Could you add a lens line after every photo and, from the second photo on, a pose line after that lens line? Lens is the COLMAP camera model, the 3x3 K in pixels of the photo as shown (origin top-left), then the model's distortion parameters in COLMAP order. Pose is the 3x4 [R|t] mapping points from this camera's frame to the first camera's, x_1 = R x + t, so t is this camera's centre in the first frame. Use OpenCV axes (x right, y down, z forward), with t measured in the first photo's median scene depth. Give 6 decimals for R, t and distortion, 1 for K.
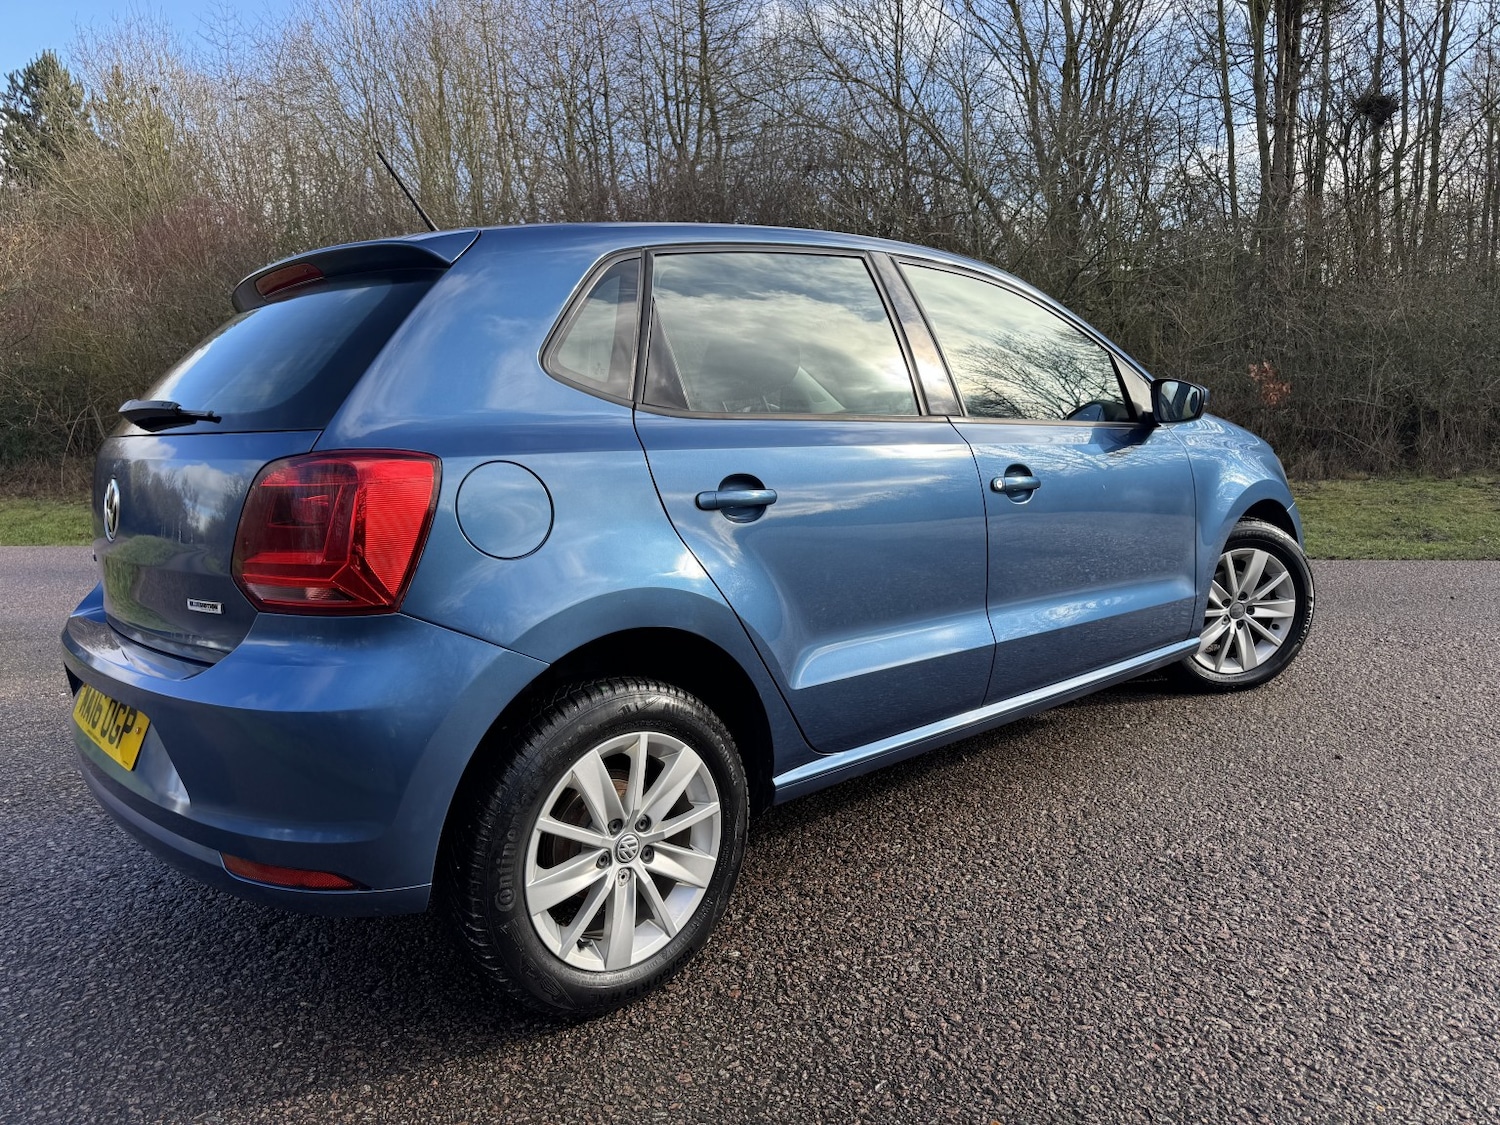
lens RADIAL K [[1079.7, 0, 764.5], [0, 1079.7, 559.9], [0, 0, 1]] dist [0.024810, -0.027333]
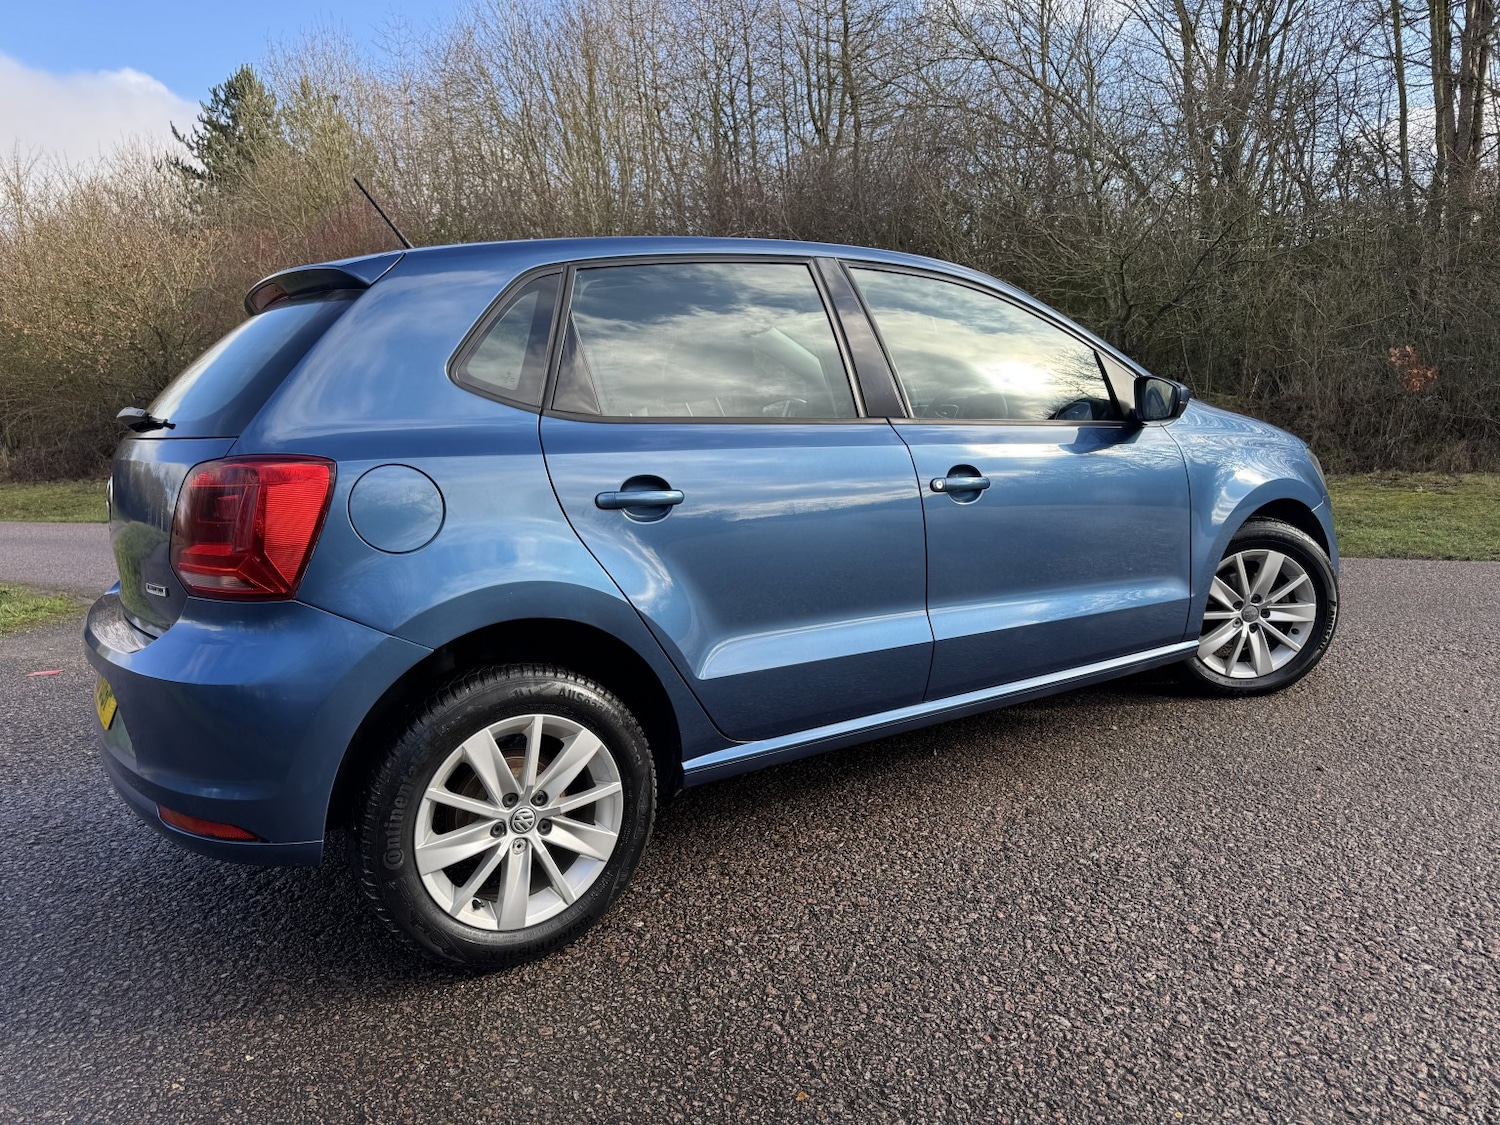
lens RADIAL K [[1079.7, 0, 758.6], [0, 1079.7, 561.9], [0, 0, 1]] dist [0.024810, -0.027333]
pose [[0.989012, 0.018626, -0.146656, 0.232462], [-0.016370, 0.999729, 0.016573, -0.013339], [0.146925, -0.013990, 0.989049, -0.034339]]
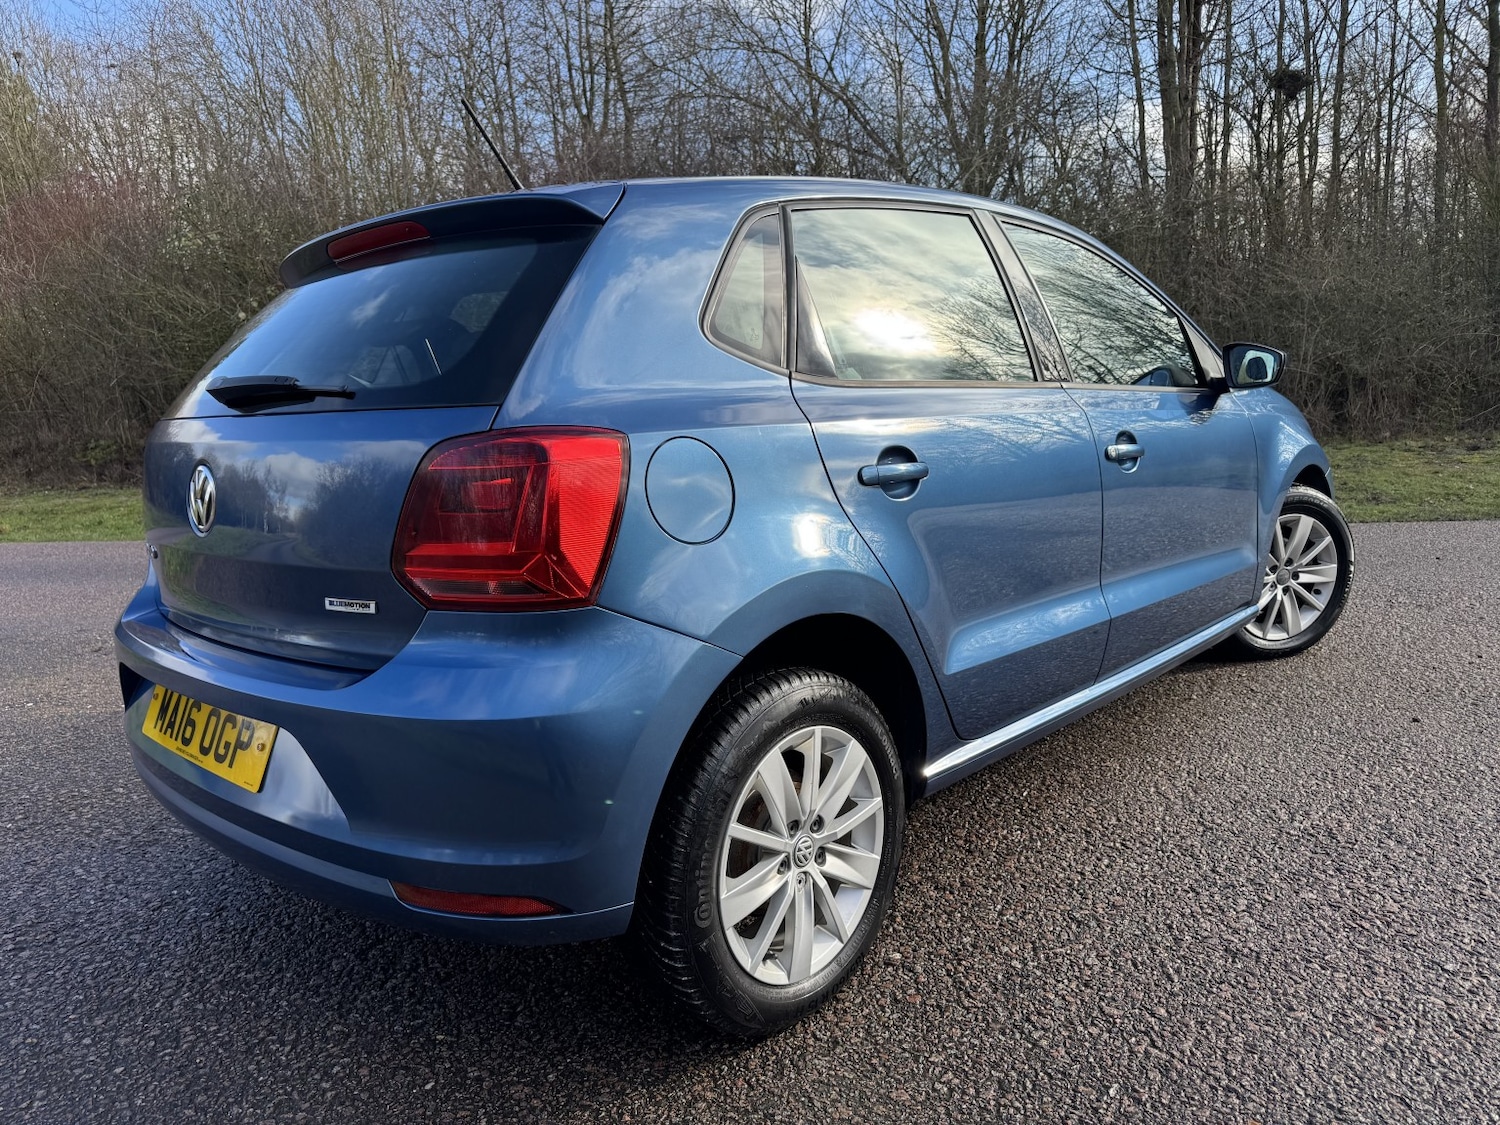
lens RADIAL K [[1079.7, 0, 755.0], [0, 1079.7, 561.1], [0, 0, 1]] dist [0.024810, -0.027333]
pose [[0.996326, -0.027723, 0.081034, -0.209932], [0.026004, 0.999415, 0.022196, -0.004005], [-0.081602, -0.020007, 0.996464, 0.072532]]
